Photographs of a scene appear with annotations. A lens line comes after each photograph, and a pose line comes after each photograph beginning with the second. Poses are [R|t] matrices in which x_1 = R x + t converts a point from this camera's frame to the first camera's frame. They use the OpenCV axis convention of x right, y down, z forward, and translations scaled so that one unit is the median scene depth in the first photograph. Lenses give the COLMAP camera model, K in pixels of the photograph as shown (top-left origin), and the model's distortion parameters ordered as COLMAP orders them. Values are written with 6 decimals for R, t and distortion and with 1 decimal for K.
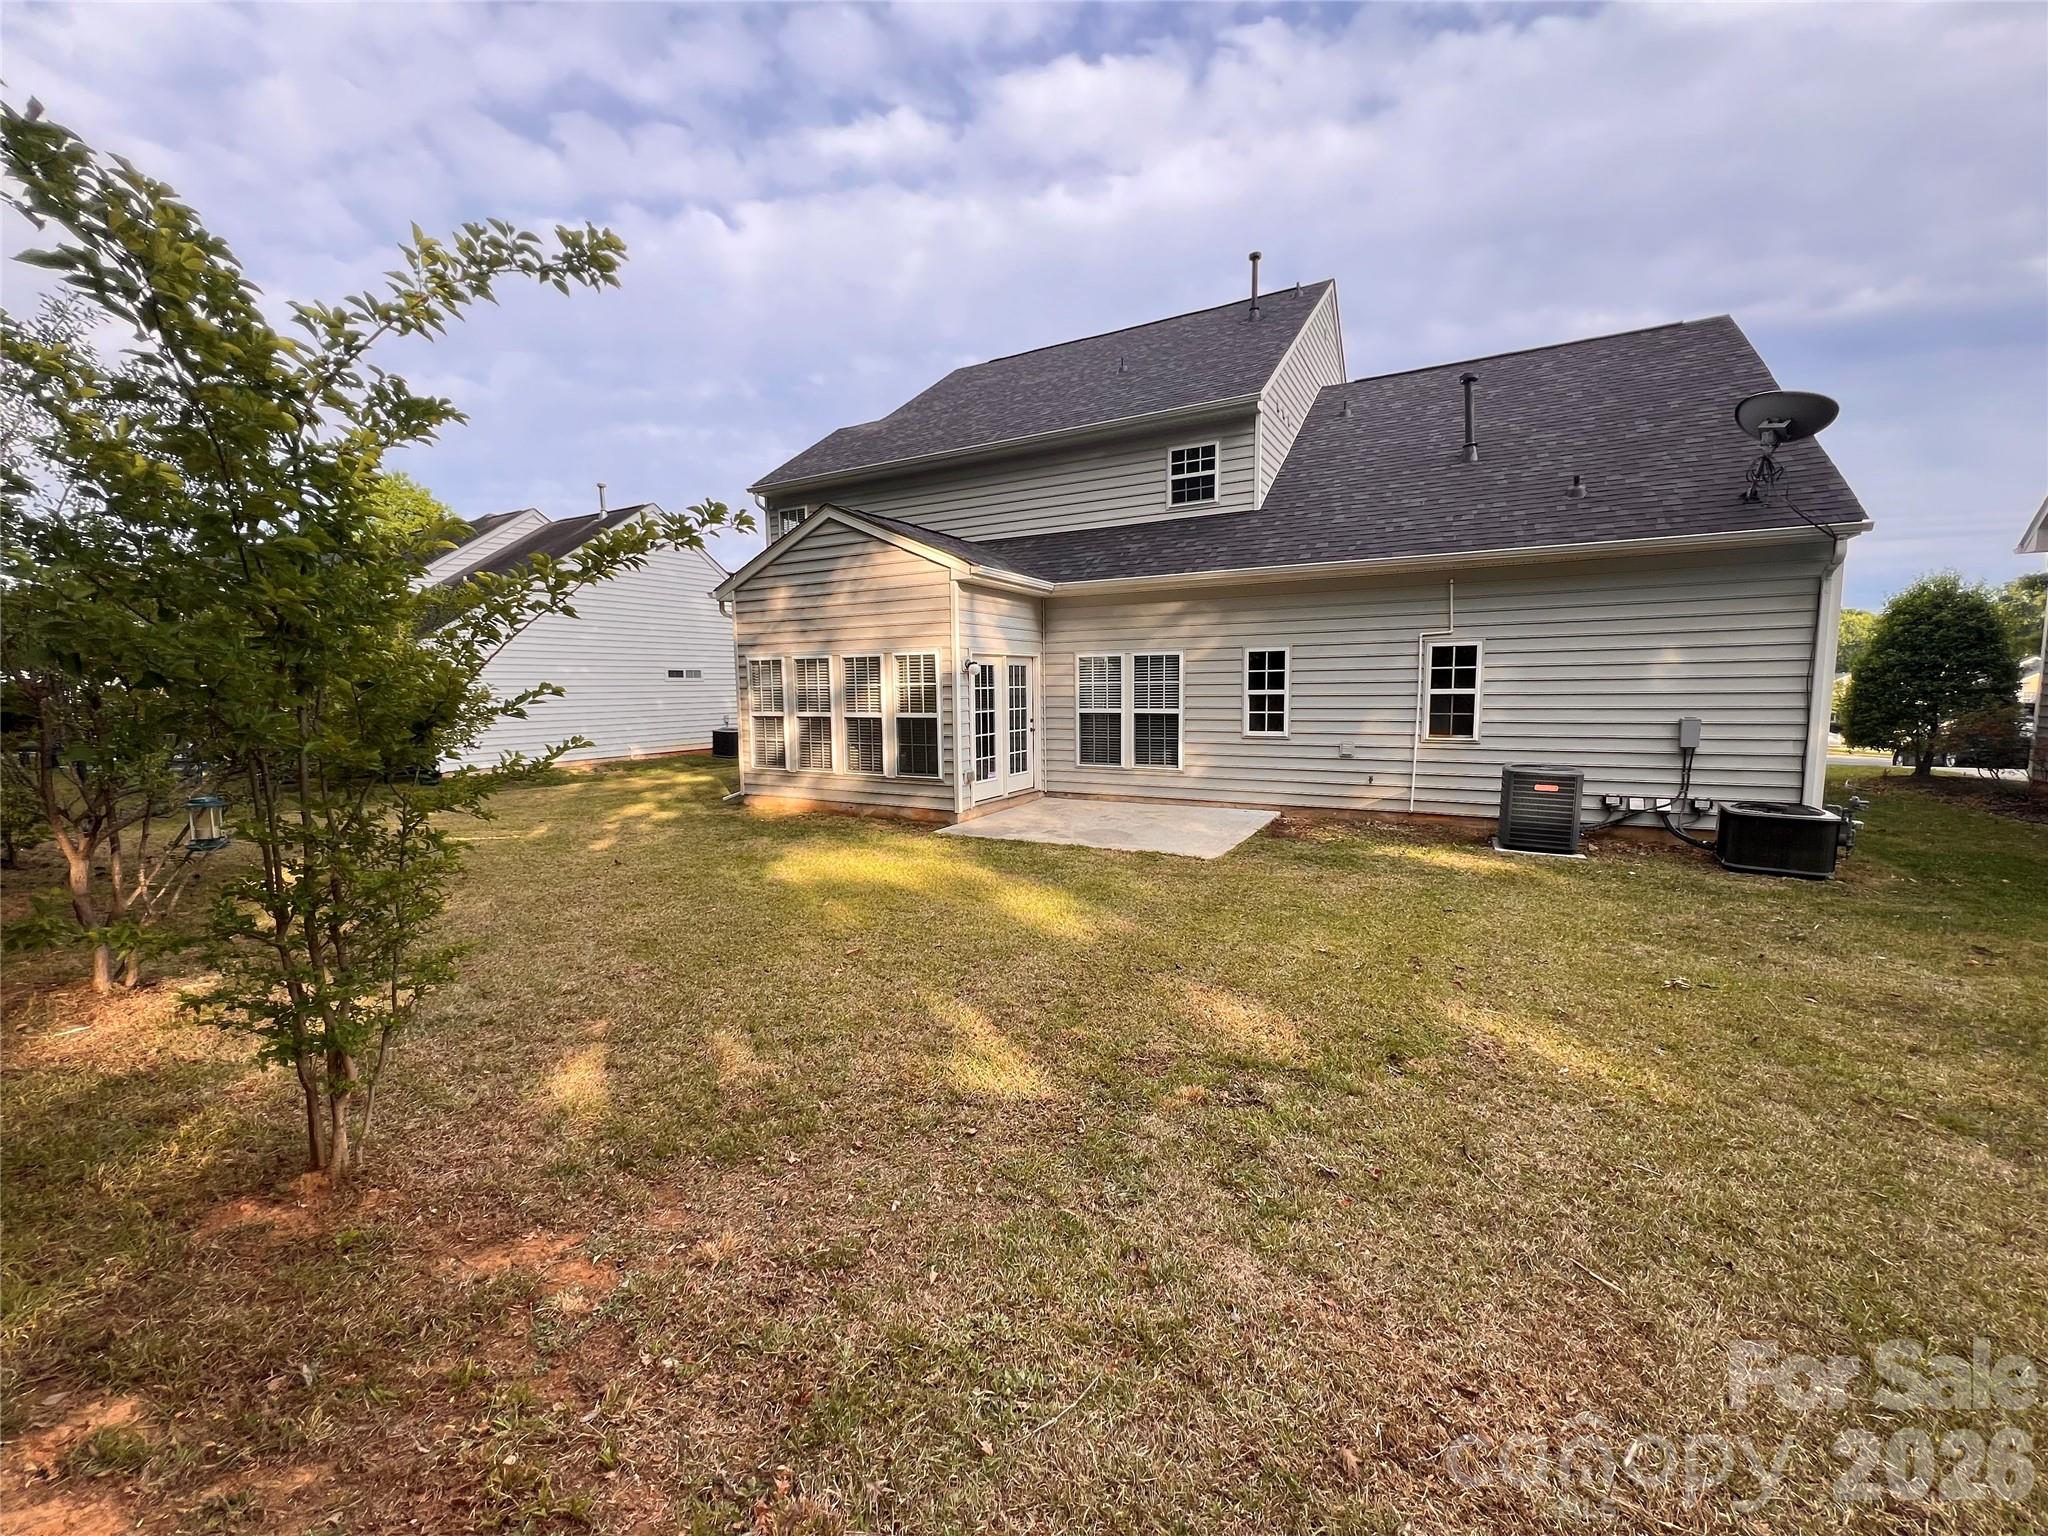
lens RADIAL K [[814.4, 0, 1023.1], [0, 814.4, 765.0], [0, 0, 1]] dist [-0.001834, -0.000405]
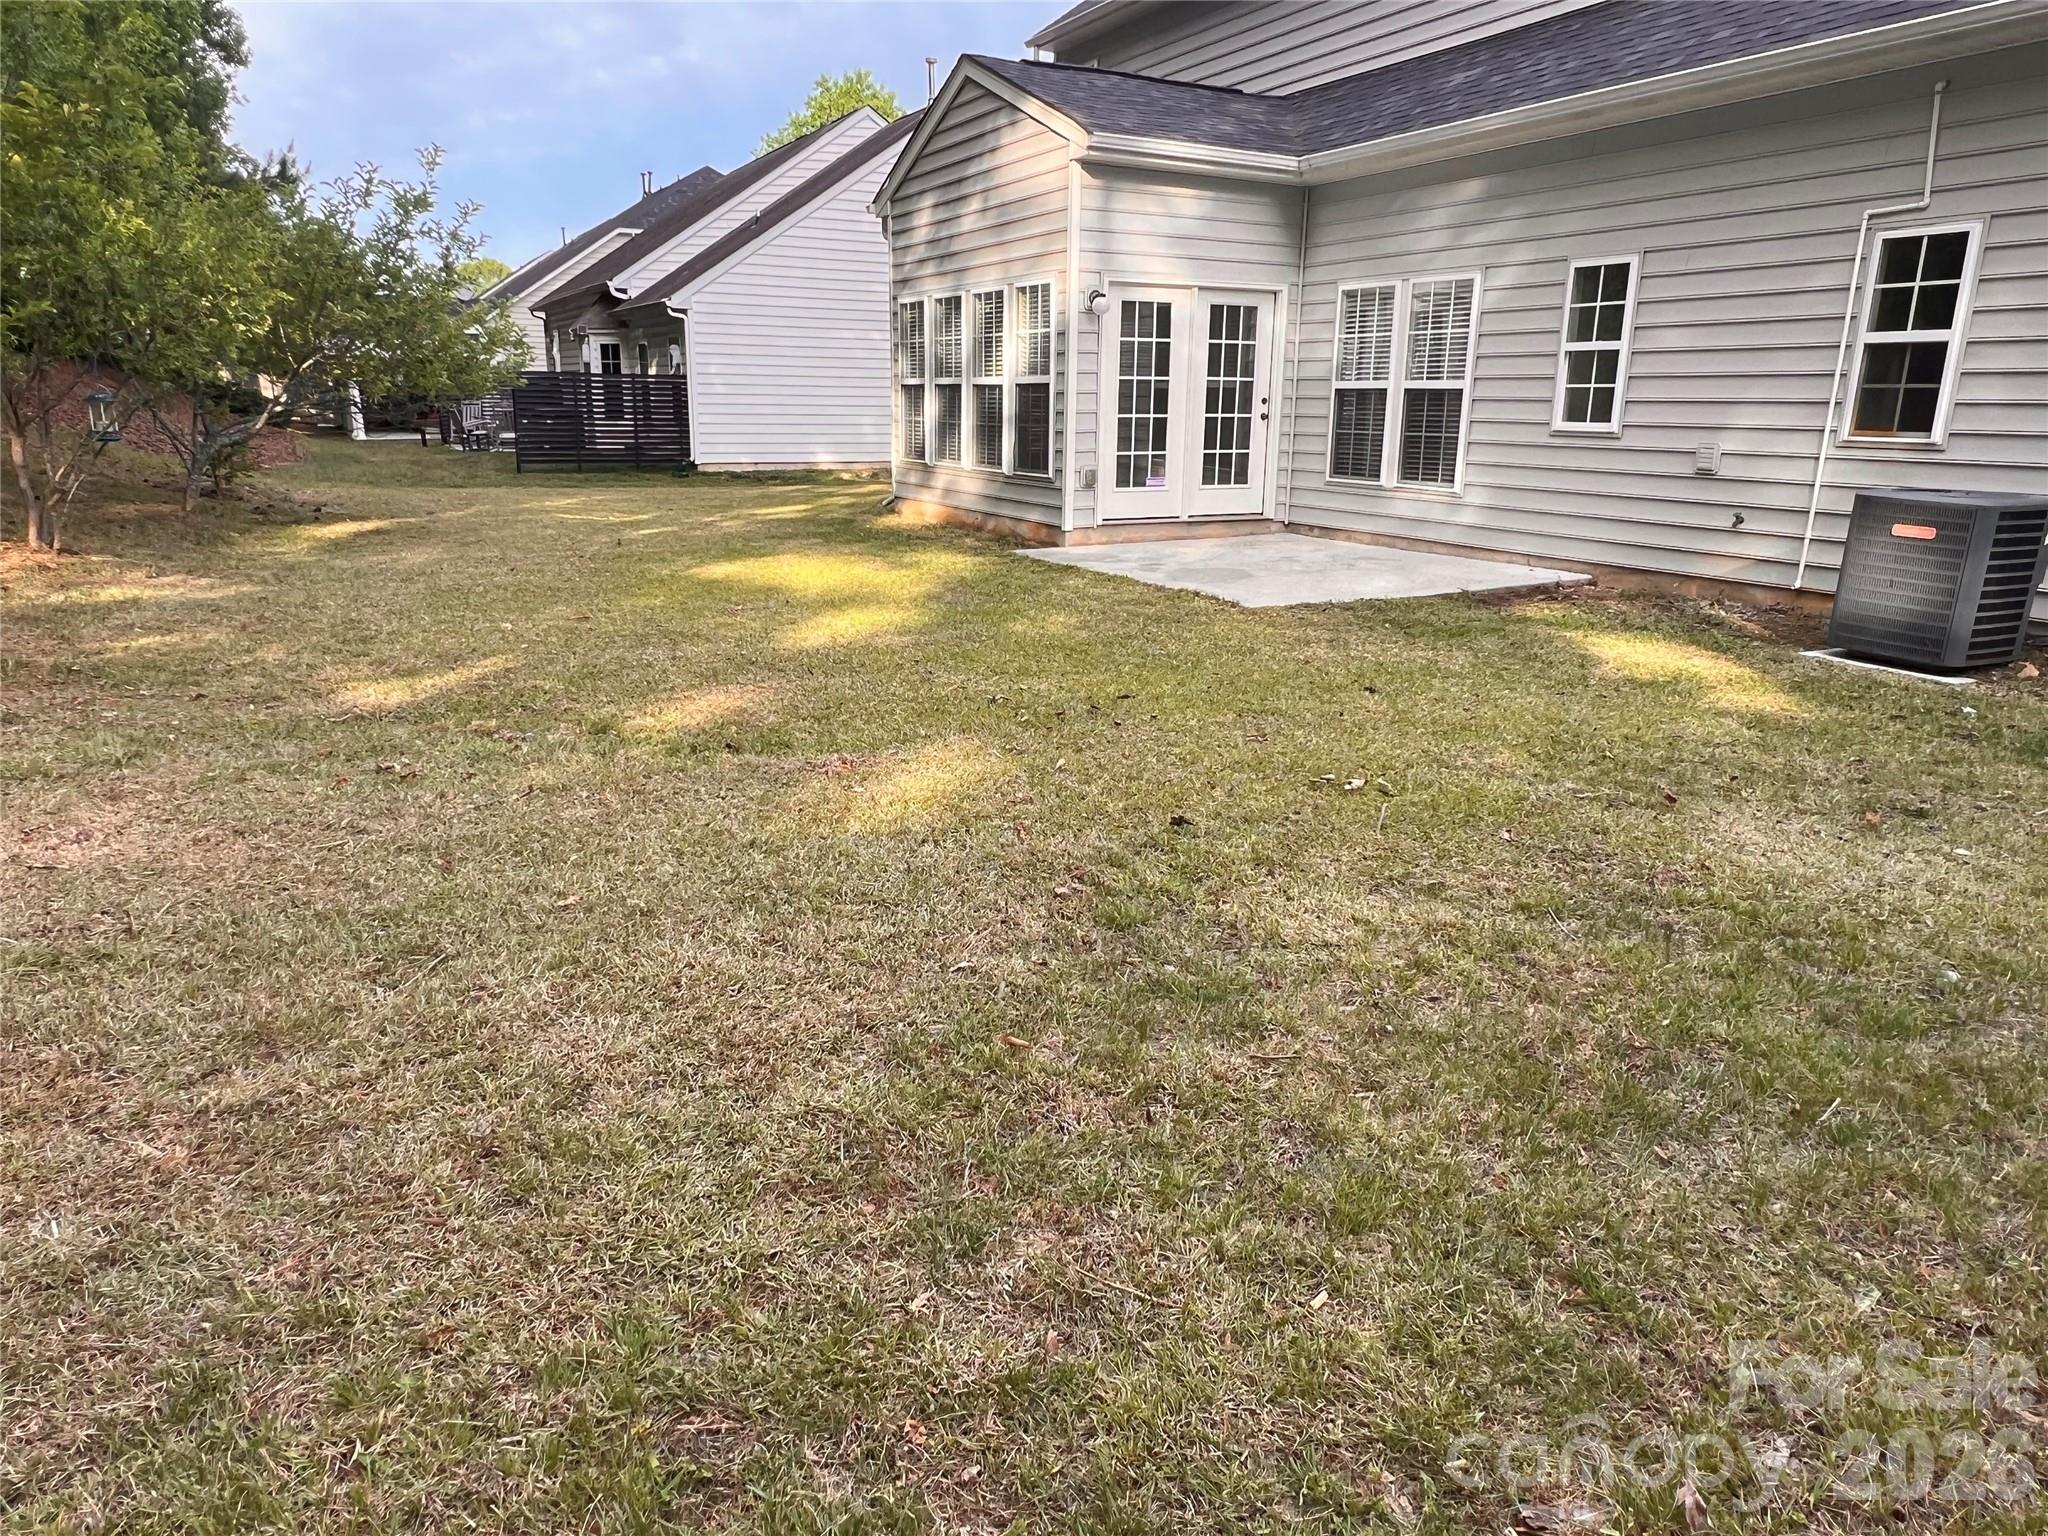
lens RADIAL K [[1348.3, 0, 1027.9], [0, 1348.3, 771.4], [0, 0, 1]] dist [-0.002785, -0.006786]
pose [[0.836274, 0.167001, -0.522260, 0.507649], [-0.075365, 0.978458, 0.192199, 0.042142], [0.543107, -0.121371, 0.830845, 0.037275]]
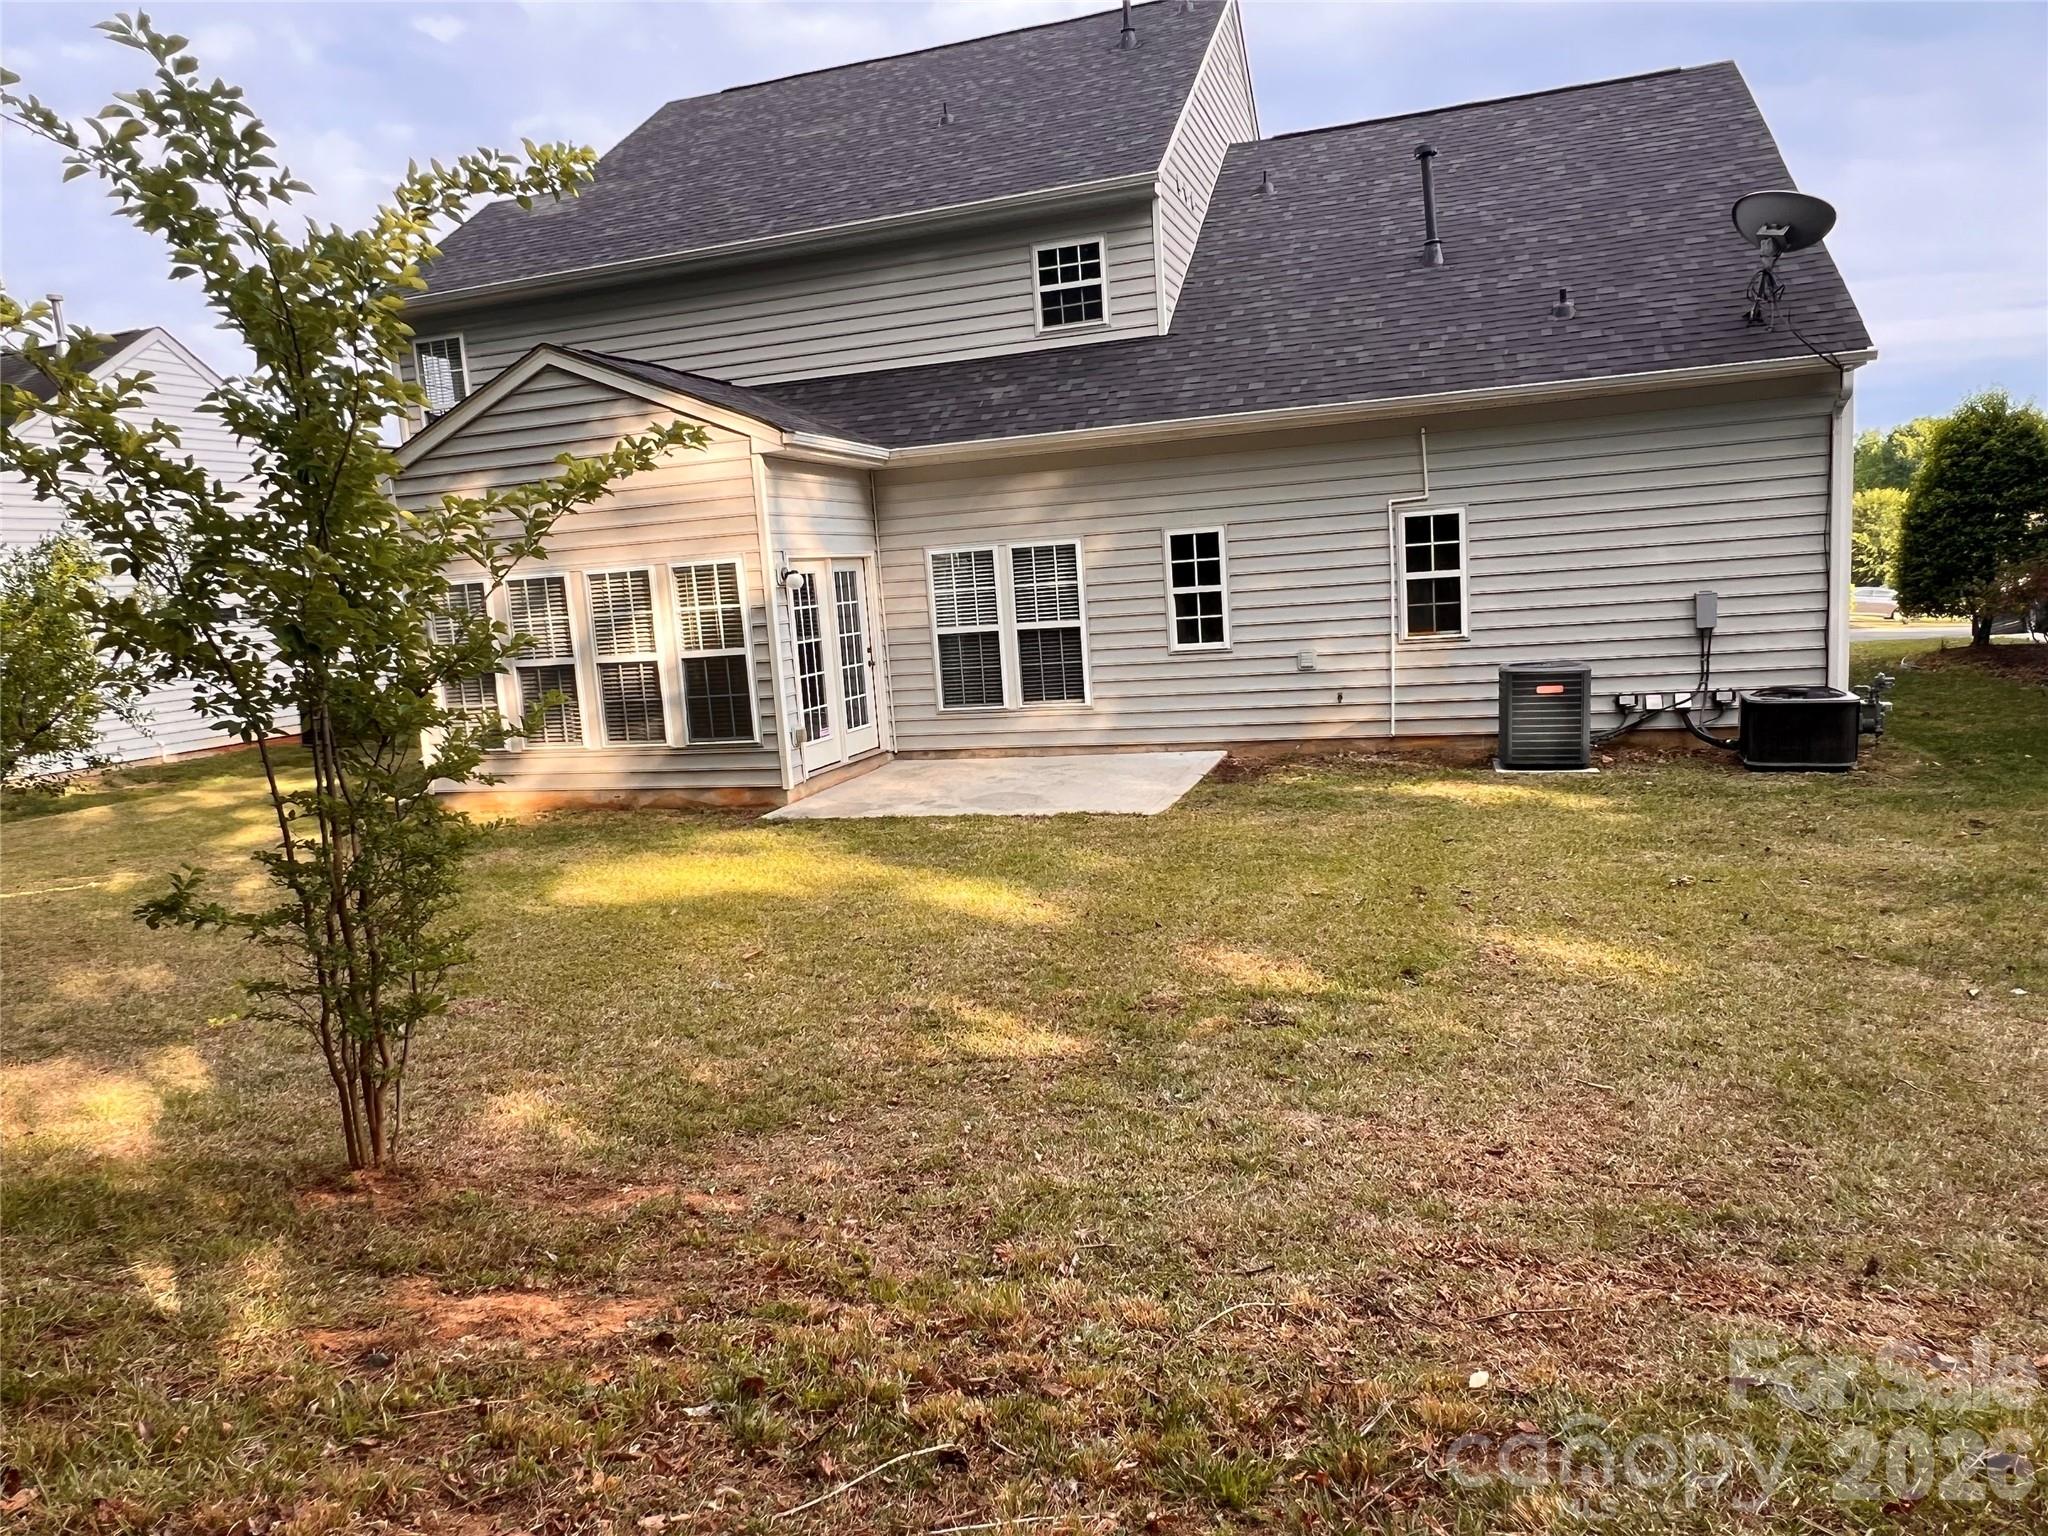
lens RADIAL K [[1348.3, 0, 1014.8], [0, 1348.3, 772.1], [0, 0, 1]] dist [-0.002785, -0.006786]
pose [[0.980045, -0.083310, 0.180475, -0.096361], [0.076627, 0.996102, 0.043704, 0.008711], [-0.183412, -0.029003, 0.982608, -0.168866]]
